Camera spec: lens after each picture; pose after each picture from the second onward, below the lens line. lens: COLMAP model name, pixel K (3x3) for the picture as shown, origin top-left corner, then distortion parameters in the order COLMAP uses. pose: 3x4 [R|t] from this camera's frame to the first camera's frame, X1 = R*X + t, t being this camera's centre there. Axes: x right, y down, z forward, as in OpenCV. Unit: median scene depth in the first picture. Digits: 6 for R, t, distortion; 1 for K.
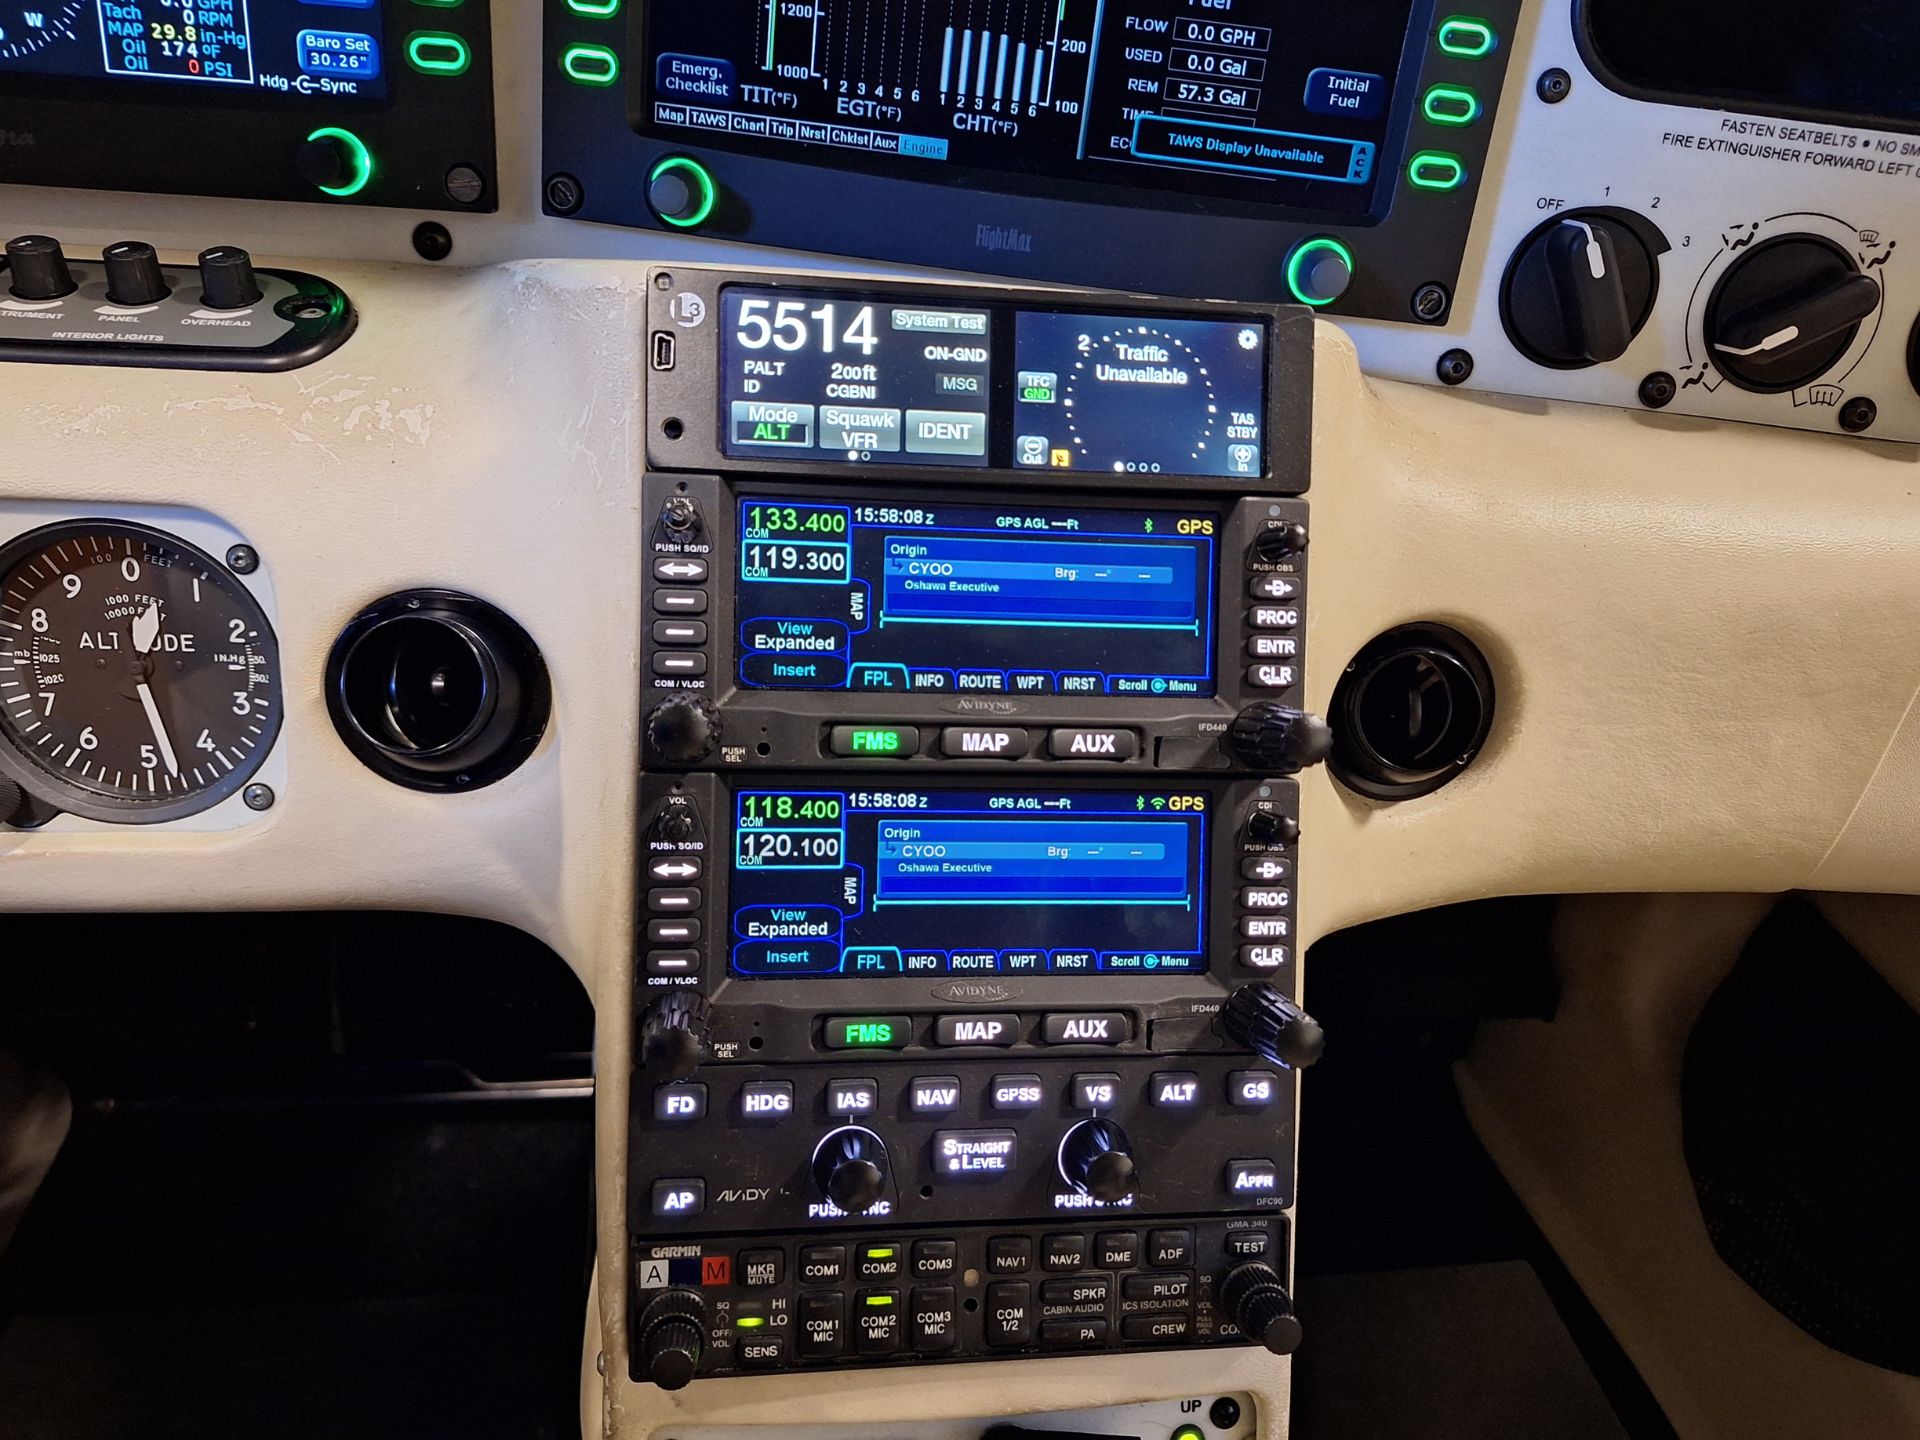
lens RADIAL K [[1488.4, 0, 964.2], [0, 1488.4, 719.5], [0, 0, 1]] dist [0.077201, -0.116558]
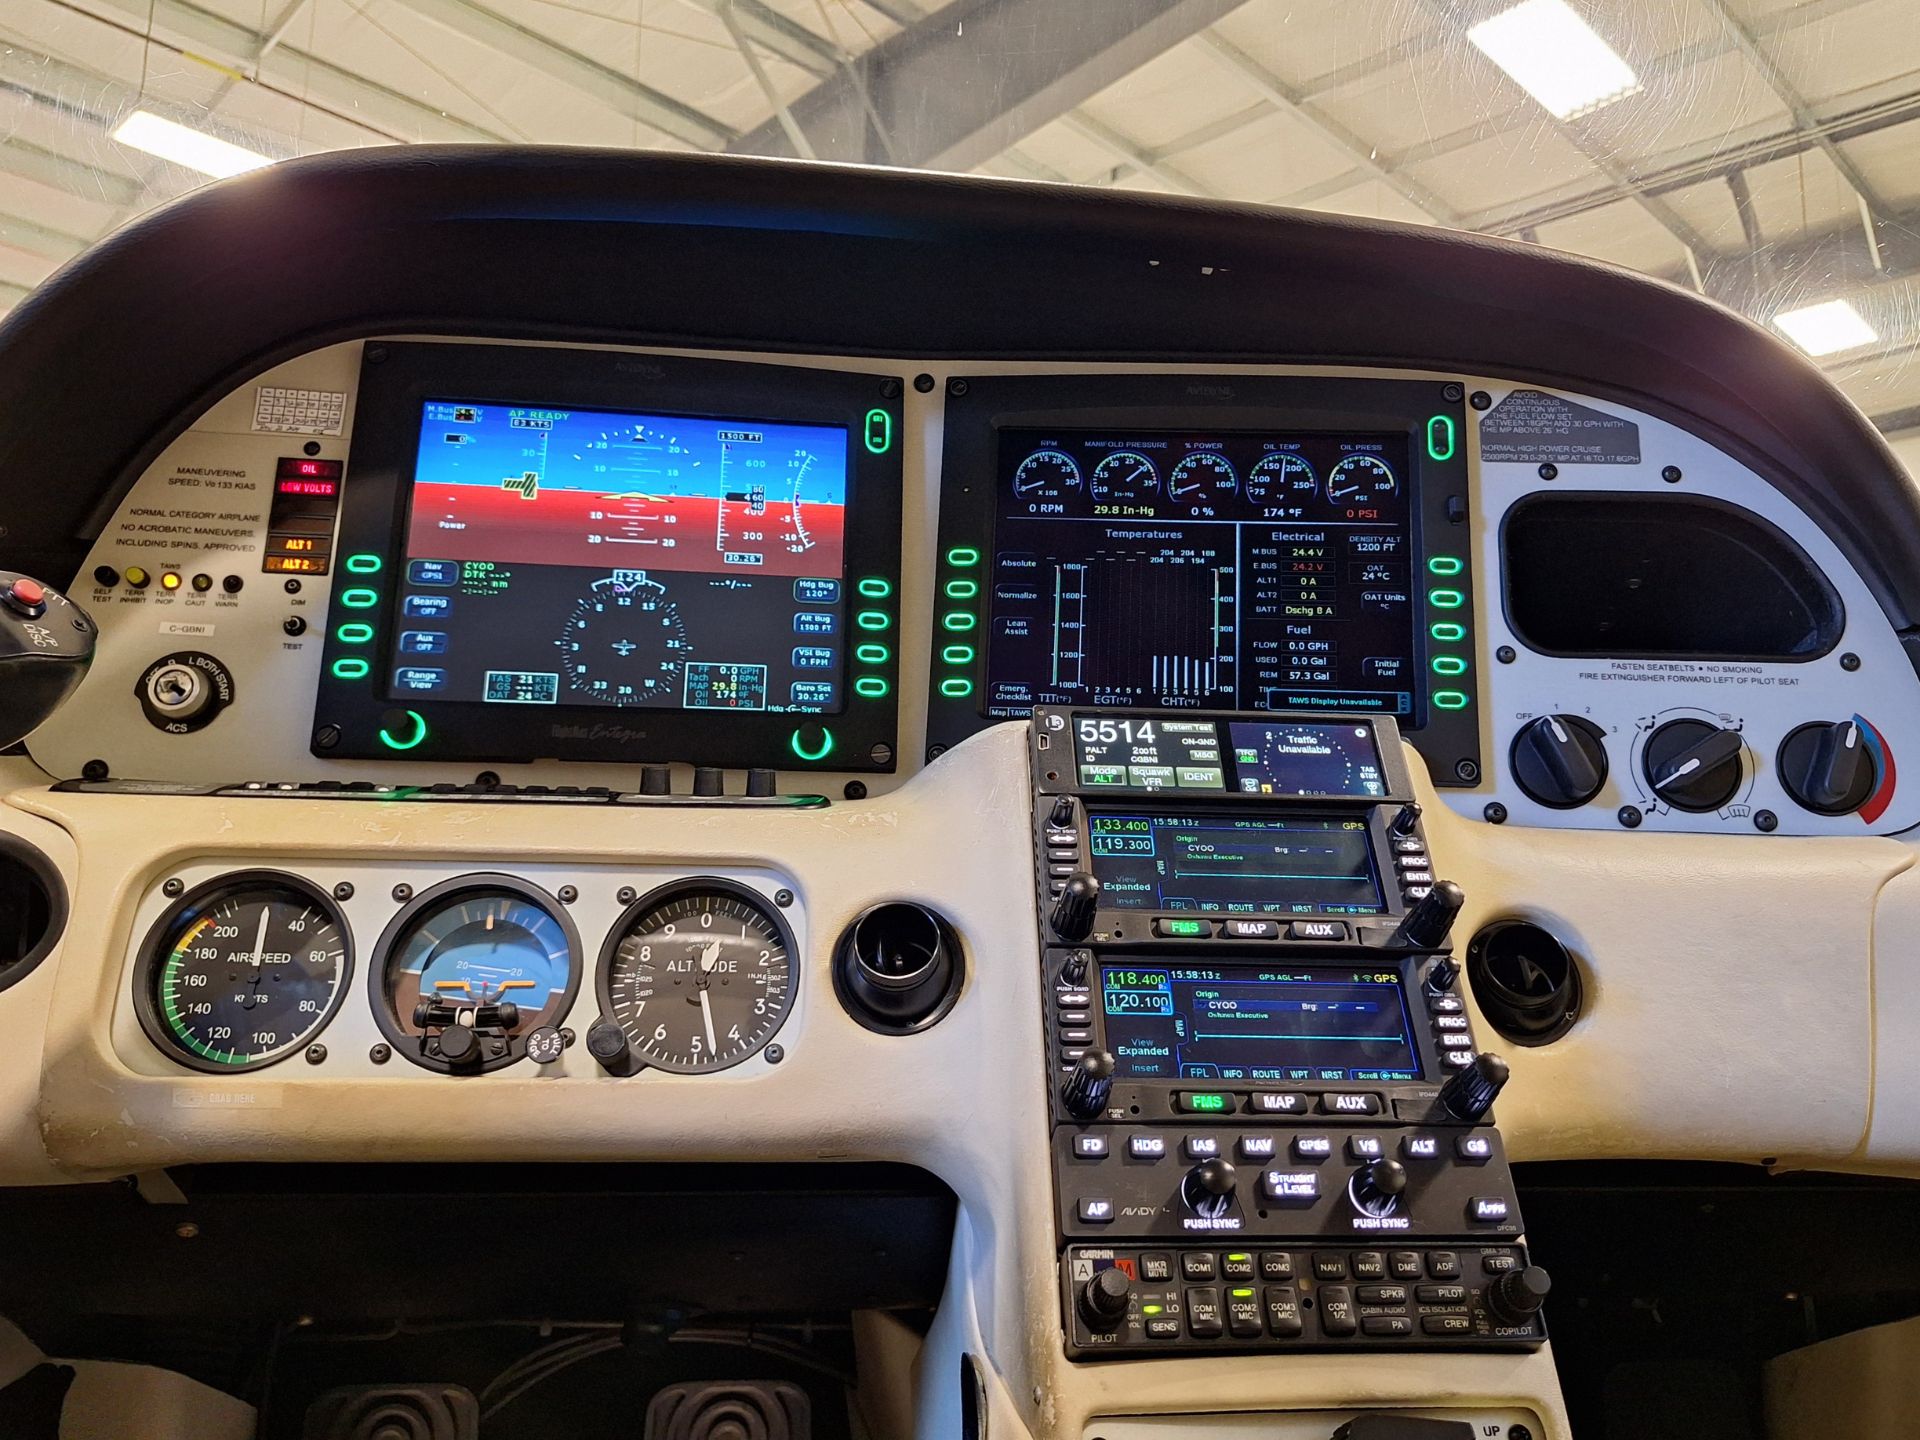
lens RADIAL K [[1488.4, 0, 1019.8], [0, 1488.4, 699.5], [0, 0, 1]] dist [0.077201, -0.116558]
pose [[0.996619, -0.081916, 0.006360, -0.204456], [0.068526, 0.786006, -0.614409, 0.719280], [0.045331, 0.612767, 0.788962, -0.400538]]
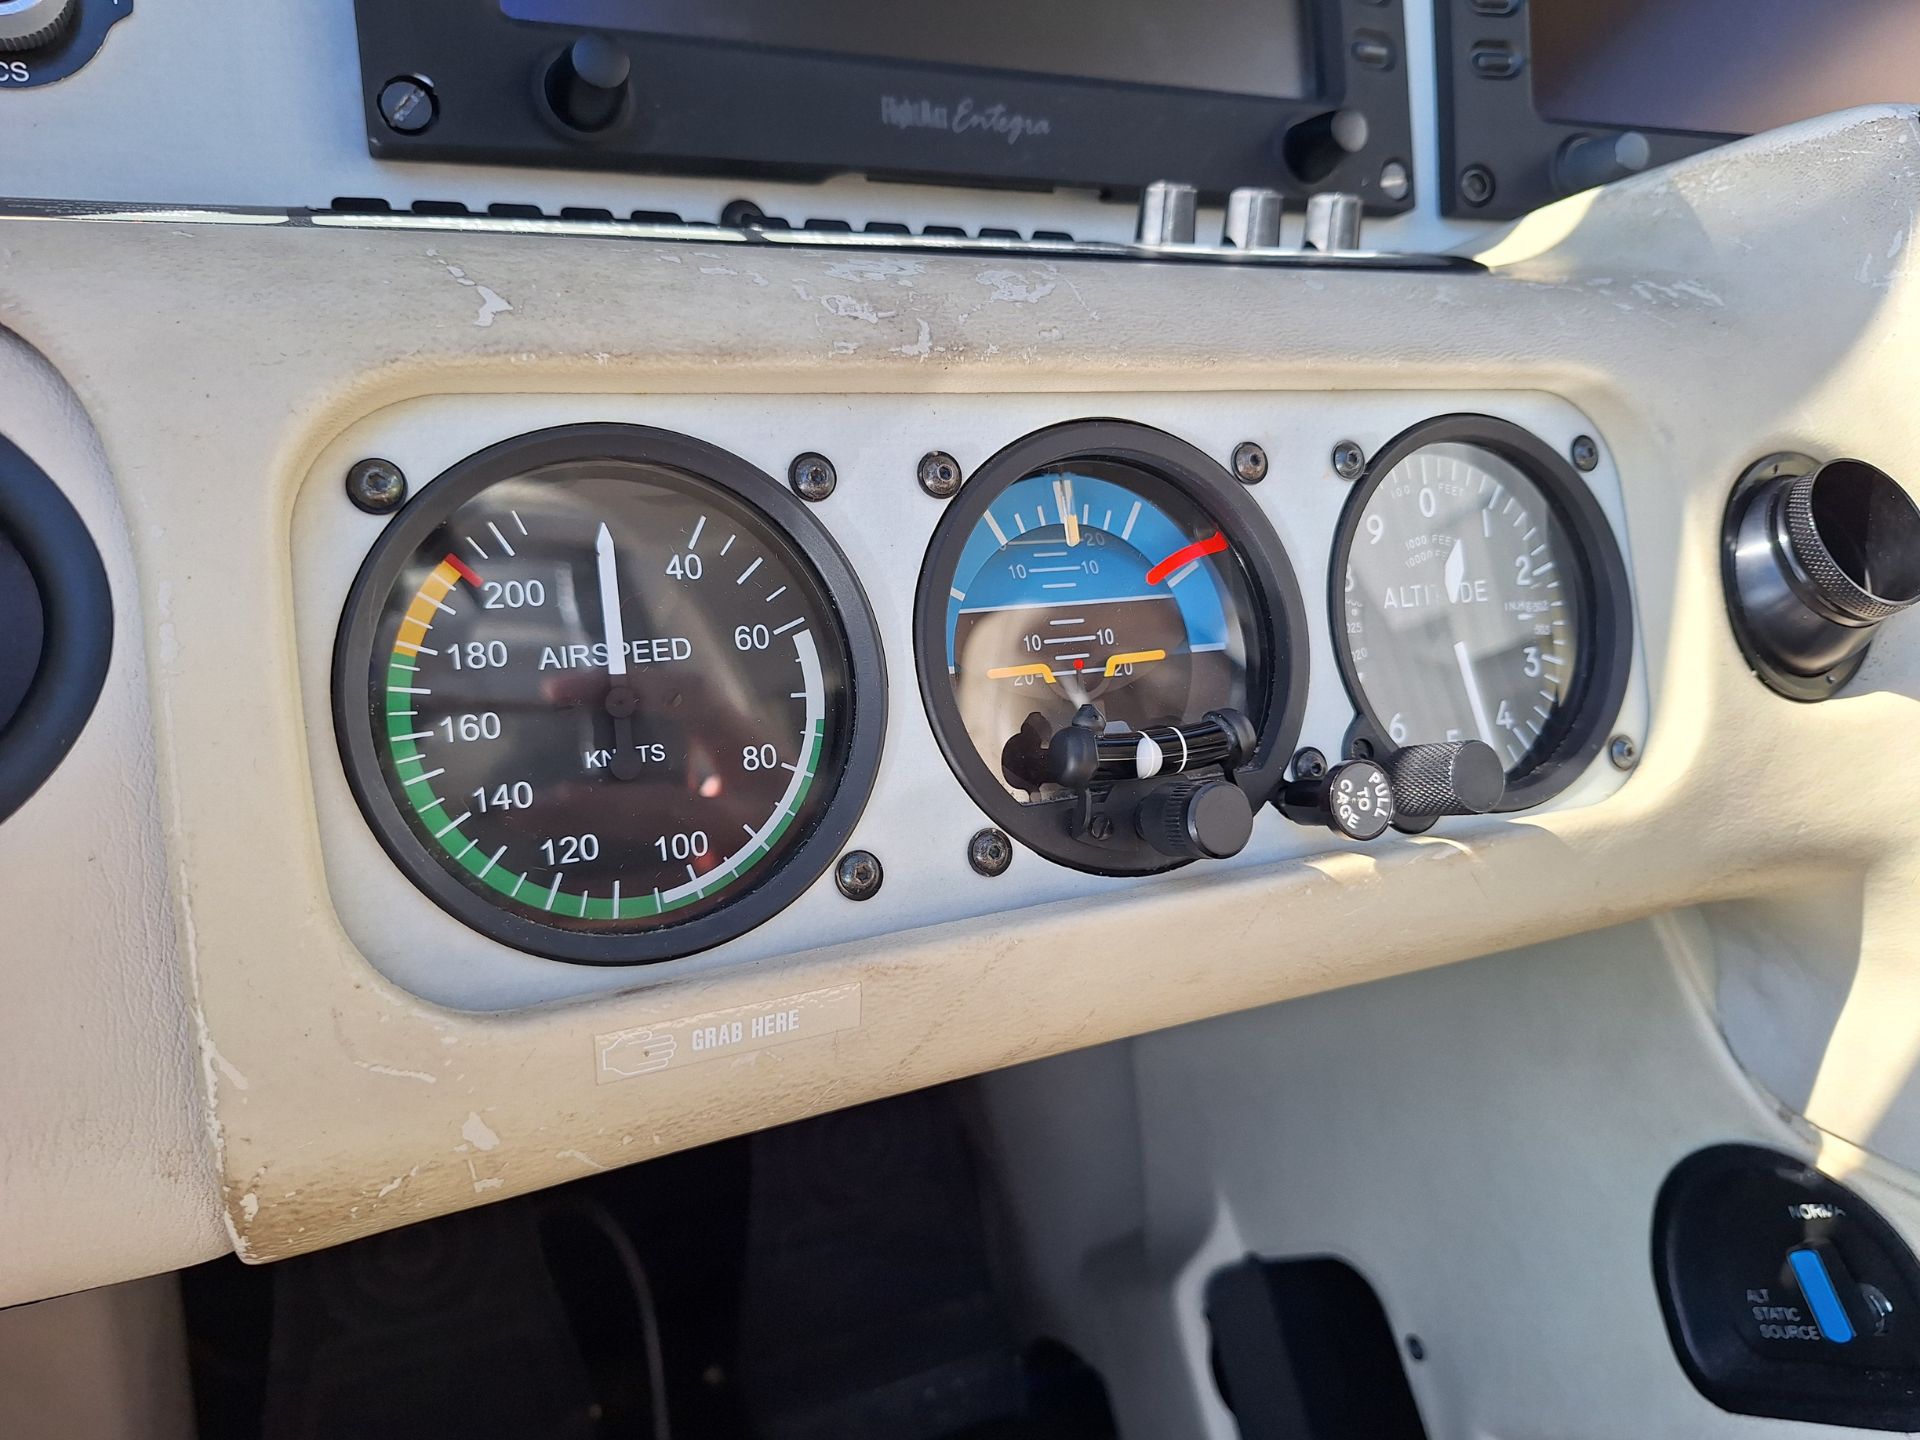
lens RADIAL K [[1392.7, 0, 974.7], [0, 1392.7, 730.9], [0, 0, 1]] dist [0.047050, -0.071817]
pose [[0.944184, -0.177400, 0.277571, -1.002358], [0.251615, 0.932224, -0.260092, 0.147950], [-0.212618, 0.315416, 0.924828, 0.388671]]
